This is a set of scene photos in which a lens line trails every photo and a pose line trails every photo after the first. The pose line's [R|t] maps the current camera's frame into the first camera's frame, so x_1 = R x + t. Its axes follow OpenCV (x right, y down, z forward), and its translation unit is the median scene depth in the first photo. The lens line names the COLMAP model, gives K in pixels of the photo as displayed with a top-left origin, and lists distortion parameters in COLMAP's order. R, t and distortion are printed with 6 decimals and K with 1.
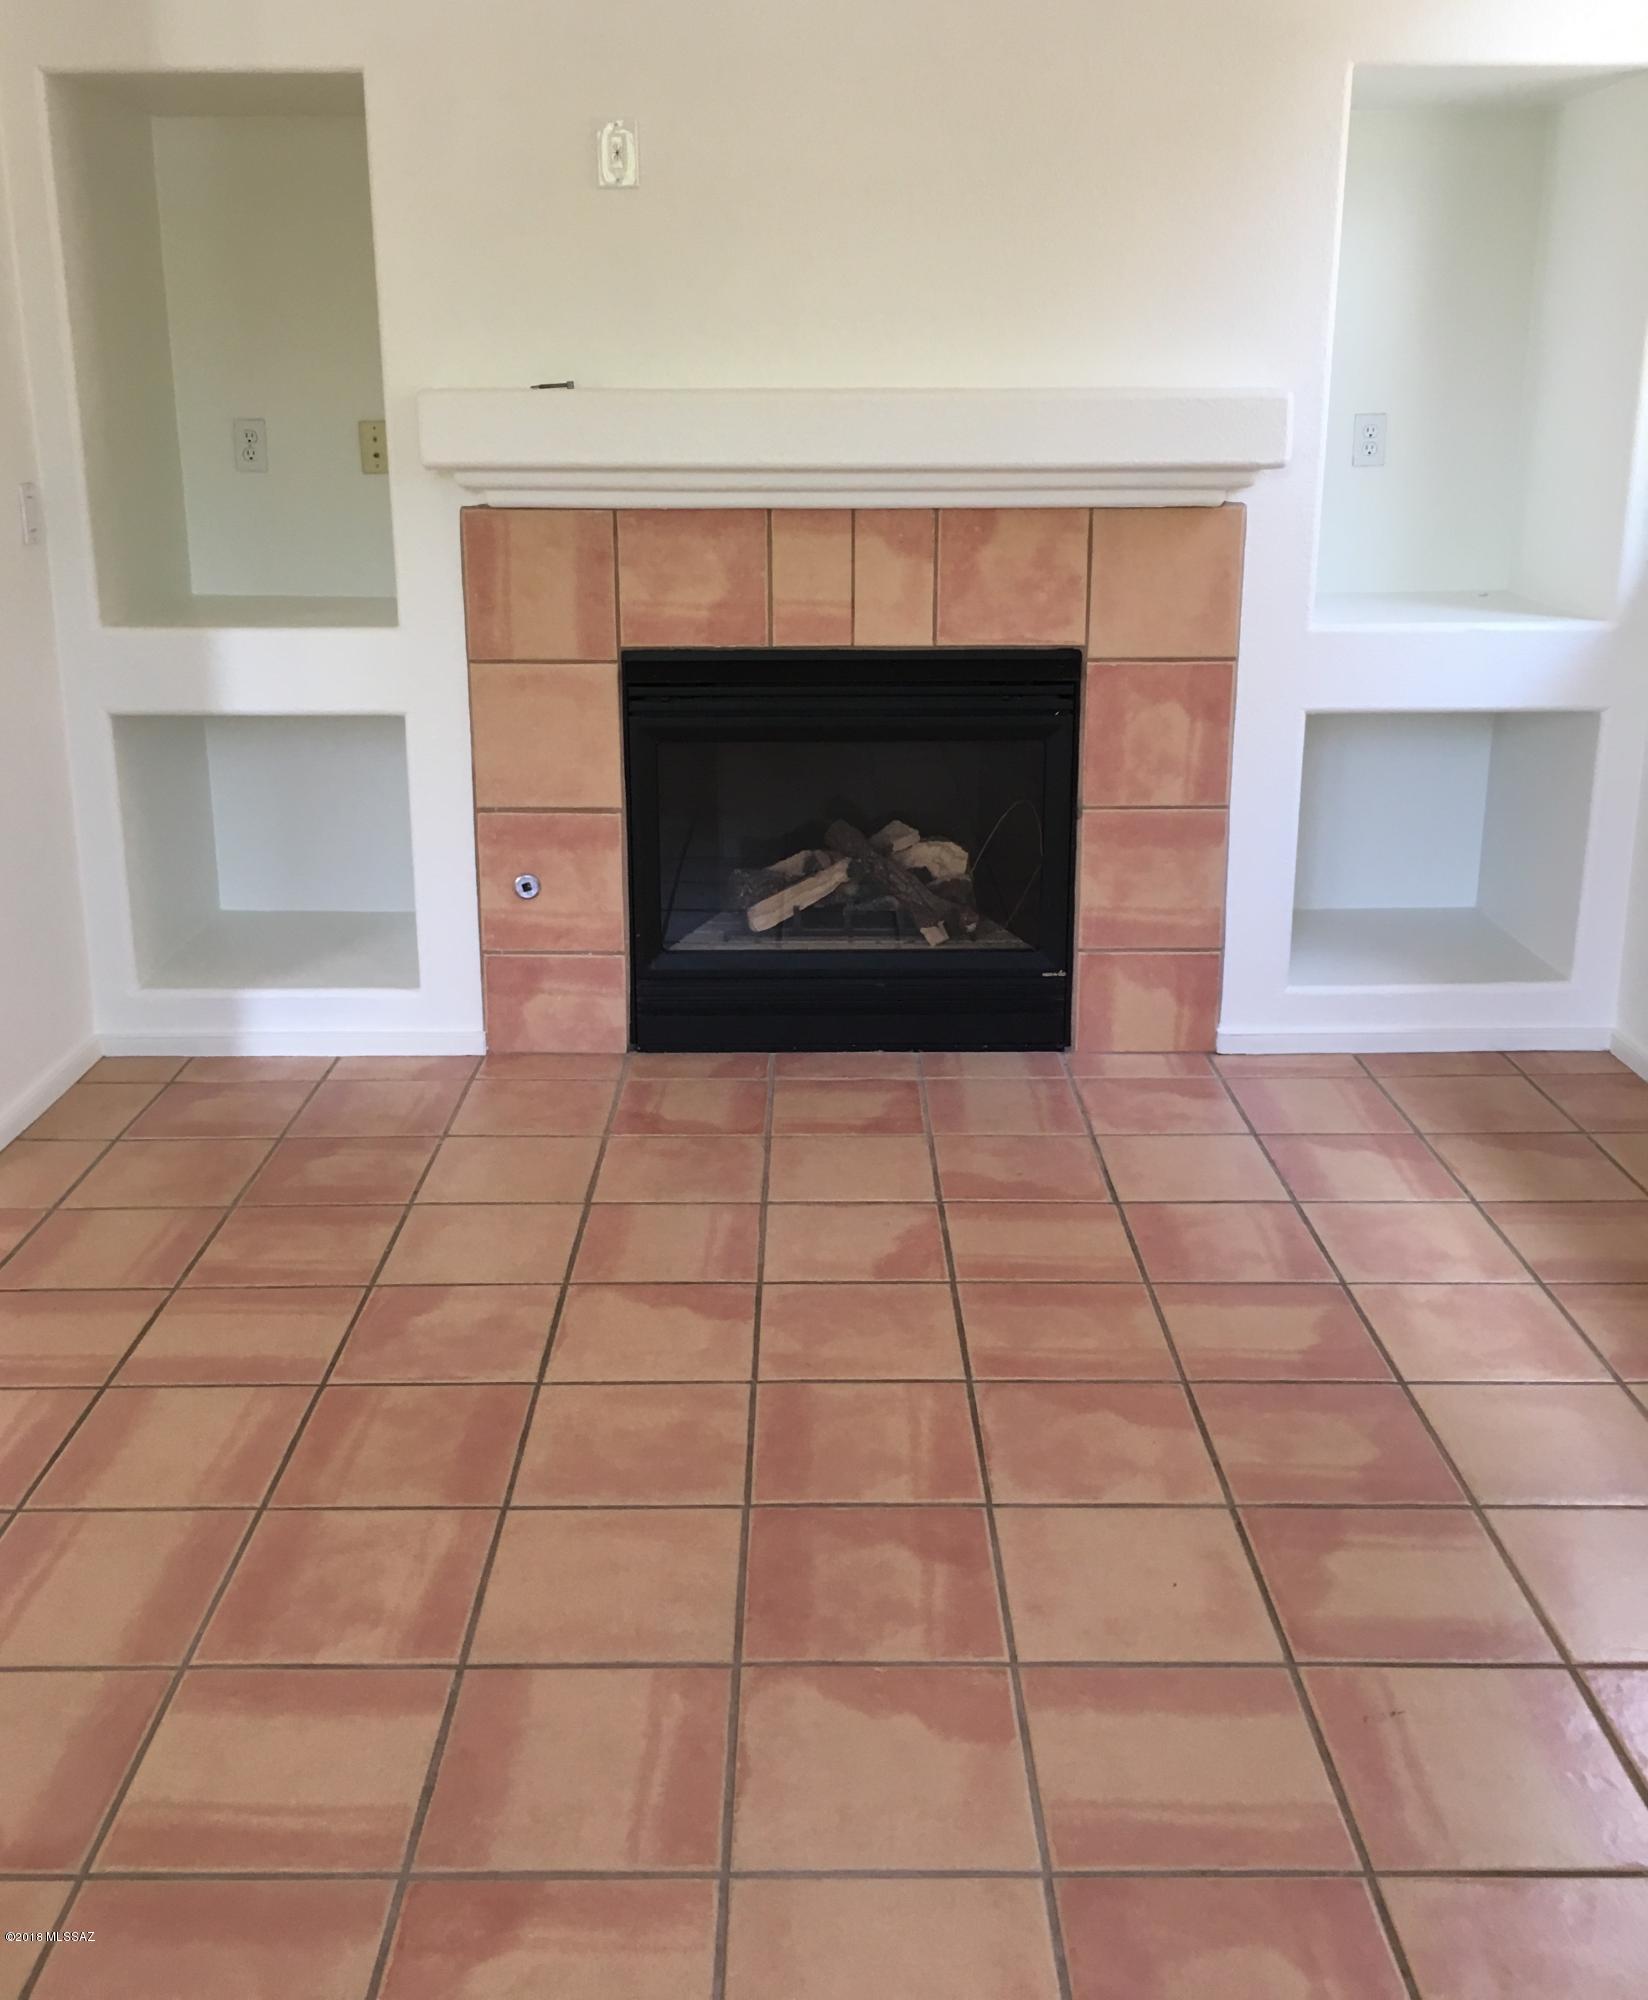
lens RADIAL K [[1896.7, 0, 820.9], [0, 1896.7, 894.4], [0, 0, 1]] dist [0.046572, 0.003566]
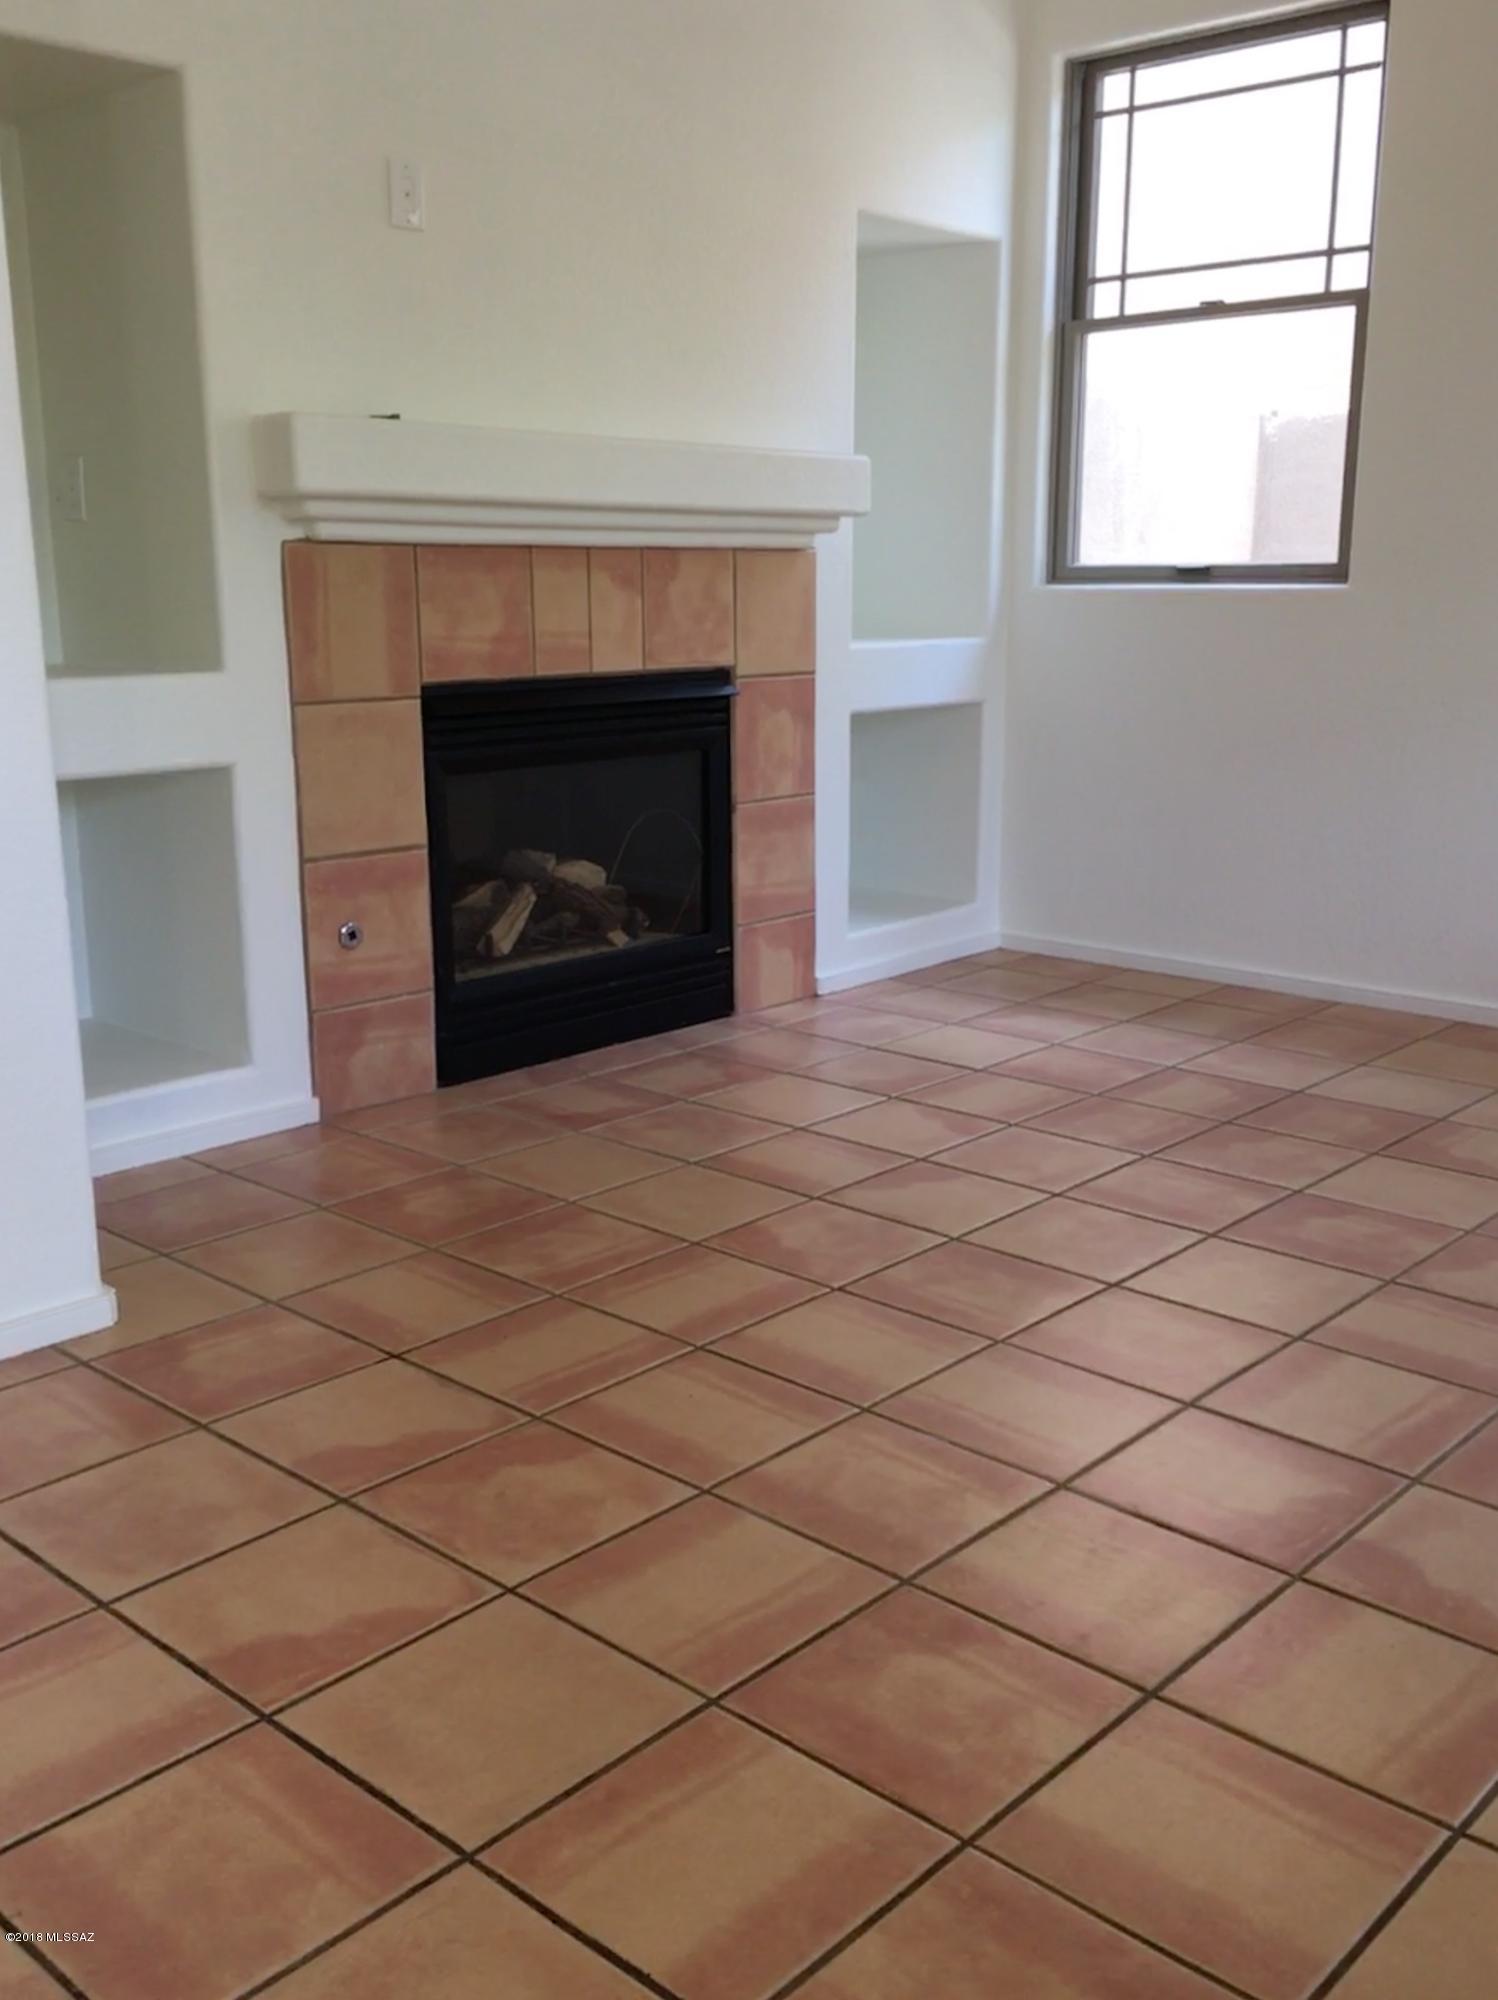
lens RADIAL K [[1906.7, 0, 749.0], [0, 1906.7, 1000.0], [0, 0, 1]] dist [0.121895, -0.004392]
pose [[0.672616, -0.161424, 0.722171, -0.756570], [0.191303, 0.980673, 0.041030, 0.027985], [-0.714837, 0.110556, 0.690497, 0.182158]]
